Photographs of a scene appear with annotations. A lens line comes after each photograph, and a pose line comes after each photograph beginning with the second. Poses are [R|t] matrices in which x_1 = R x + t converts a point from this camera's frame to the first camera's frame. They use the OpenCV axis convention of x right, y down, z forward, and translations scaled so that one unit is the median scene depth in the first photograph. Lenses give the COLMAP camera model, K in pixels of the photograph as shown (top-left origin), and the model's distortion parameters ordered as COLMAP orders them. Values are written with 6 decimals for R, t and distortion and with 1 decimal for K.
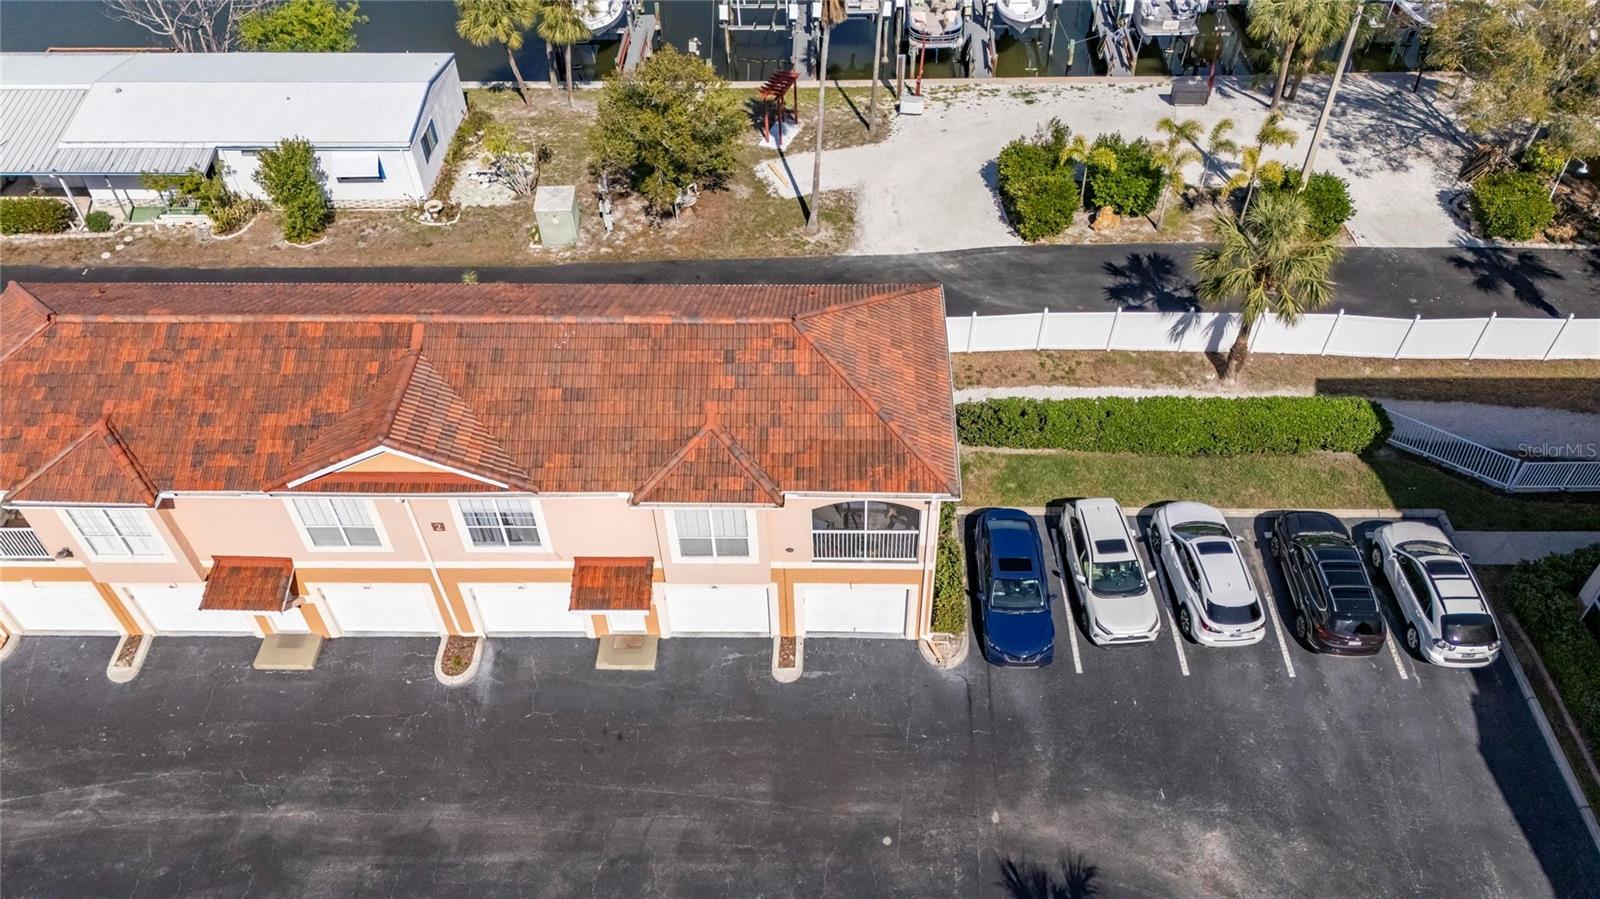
lens RADIAL K [[1159.4, 0, 800.0], [0, 1159.4, 449.5], [0, 0, 1]] dist [0.032601, -0.028540]
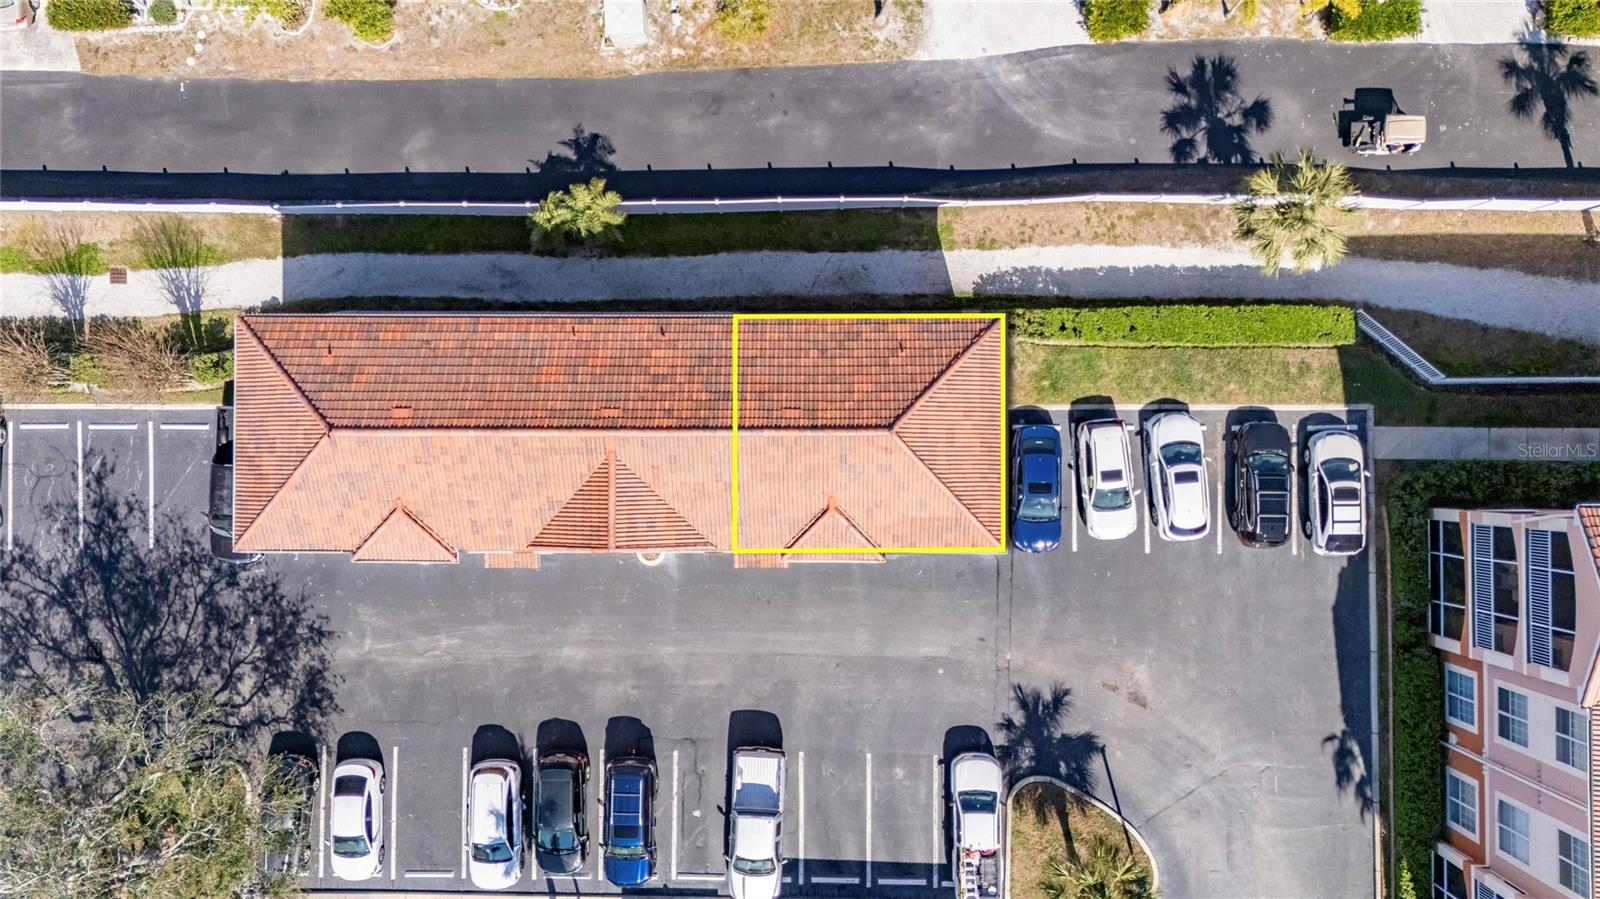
lens RADIAL K [[1200.8, 0, 800.0], [0, 1200.8, 449.5], [0, 0, 1]] dist [0.023777, -0.002037]
pose [[0.999486, -0.029115, -0.013447, -0.083205], [0.030273, 0.718103, 0.695278, -0.963076], [-0.010587, -0.695328, 0.718615, -0.000352]]
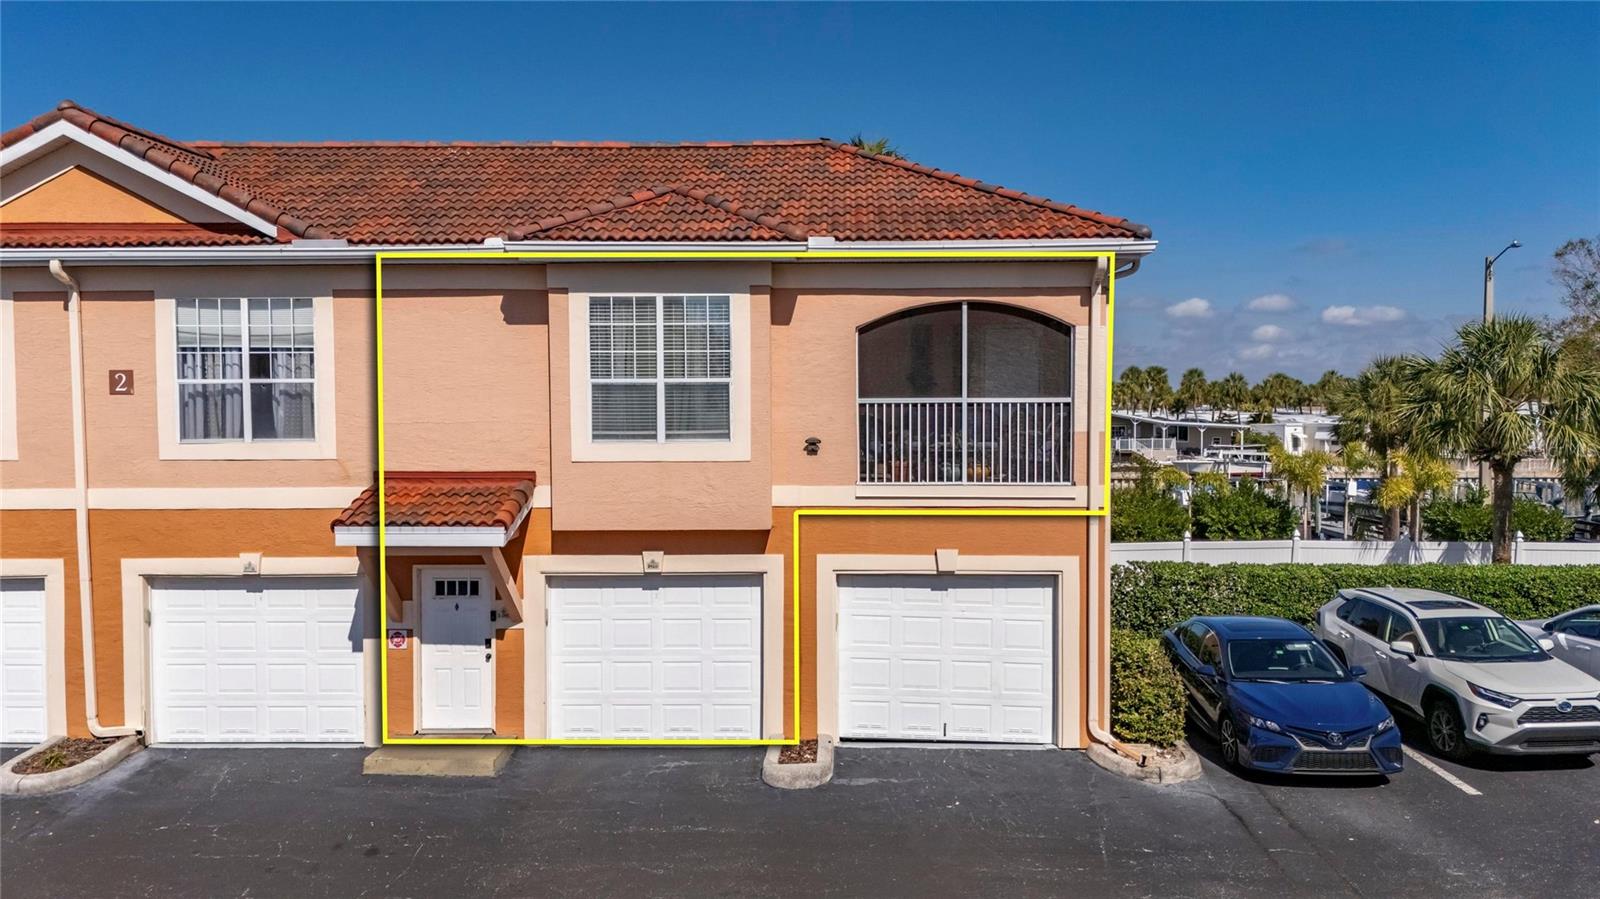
lens RADIAL K [[1200.8, 0, 800.0], [0, 1200.8, 449.5], [0, 0, 1]] dist [0.023777, -0.002037]
pose [[0.999726, 0.021538, -0.009210, -0.008697], [-0.022058, 0.733260, -0.679590, 0.407392], [-0.007884, 0.679607, 0.733534, 0.583669]]
